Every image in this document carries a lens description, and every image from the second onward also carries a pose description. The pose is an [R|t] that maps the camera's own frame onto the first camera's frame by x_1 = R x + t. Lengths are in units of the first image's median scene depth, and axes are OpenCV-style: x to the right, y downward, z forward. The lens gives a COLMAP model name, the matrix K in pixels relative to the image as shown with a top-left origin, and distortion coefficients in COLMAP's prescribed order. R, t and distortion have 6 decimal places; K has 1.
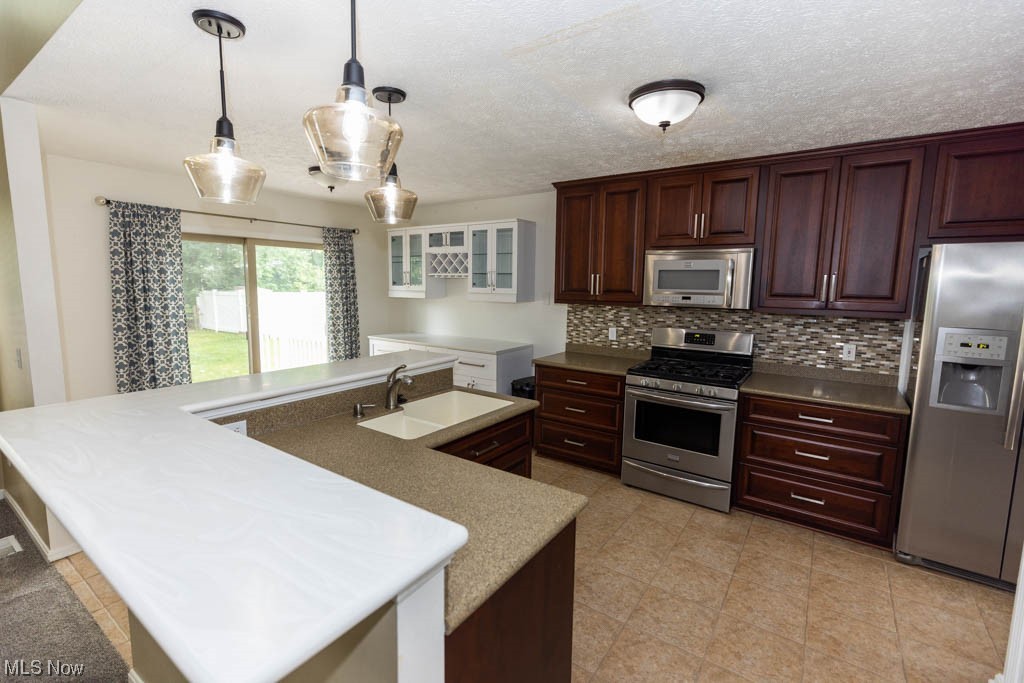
lens RADIAL K [[456.1, 0, 506.6], [0, 456.1, 338.2], [0, 0, 1]] dist [0.001535, 0.000824]
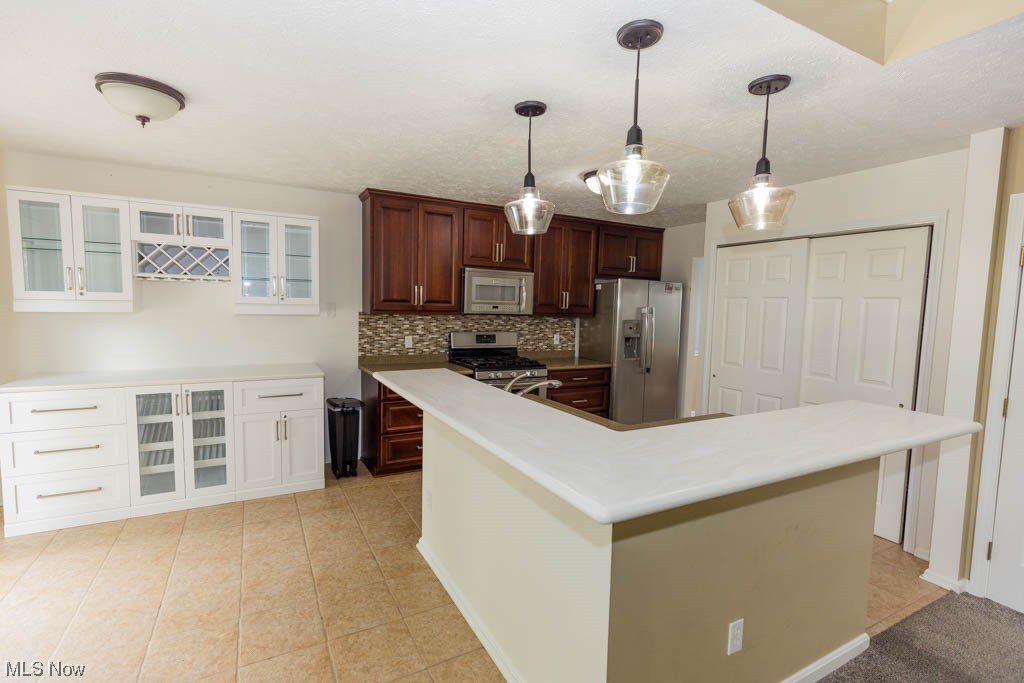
lens RADIAL K [[476.5, 0, 506.0], [0, 476.5, 345.2], [0, 0, 1]] dist [-0.001837, -0.000400]
pose [[0.437124, -0.078172, 0.895997, -0.739923], [0.090655, 0.994972, 0.042580, -0.032206], [-0.894821, 0.062614, 0.442013, 0.348717]]
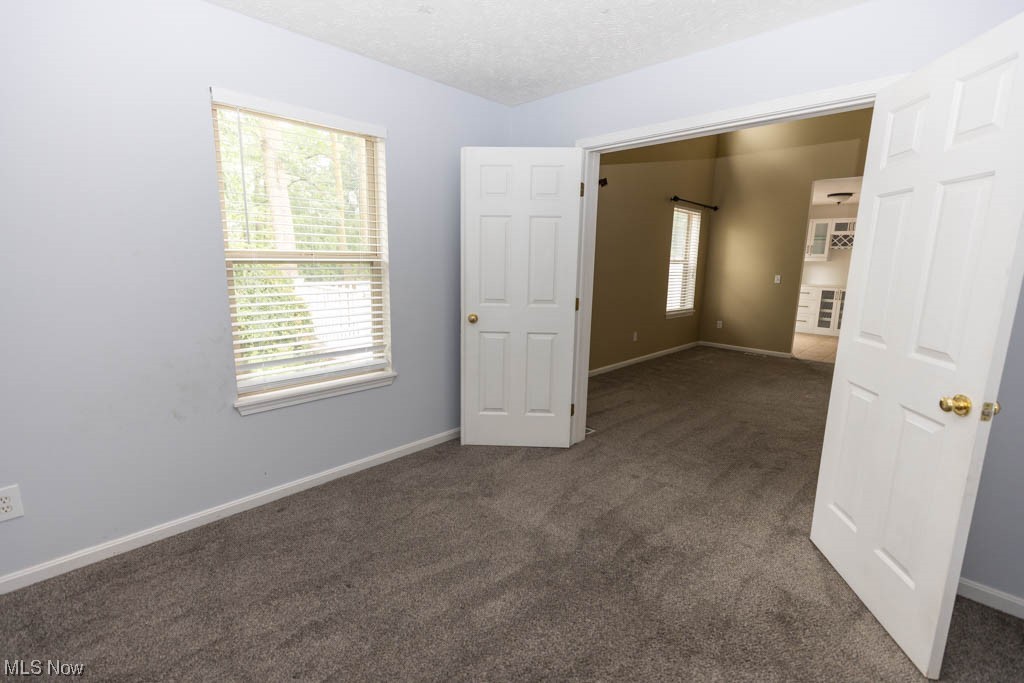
lens RADIAL K [[456.1, 0, 506.6], [0, 456.1, 338.2], [0, 0, 1]] dist [0.001535, 0.000824]
pose [[0.986241, 0.030844, -0.162408, -1.453837], [-0.022235, 0.998263, 0.054558, 0.178996], [0.163809, -0.050197, 0.985214, -1.202688]]
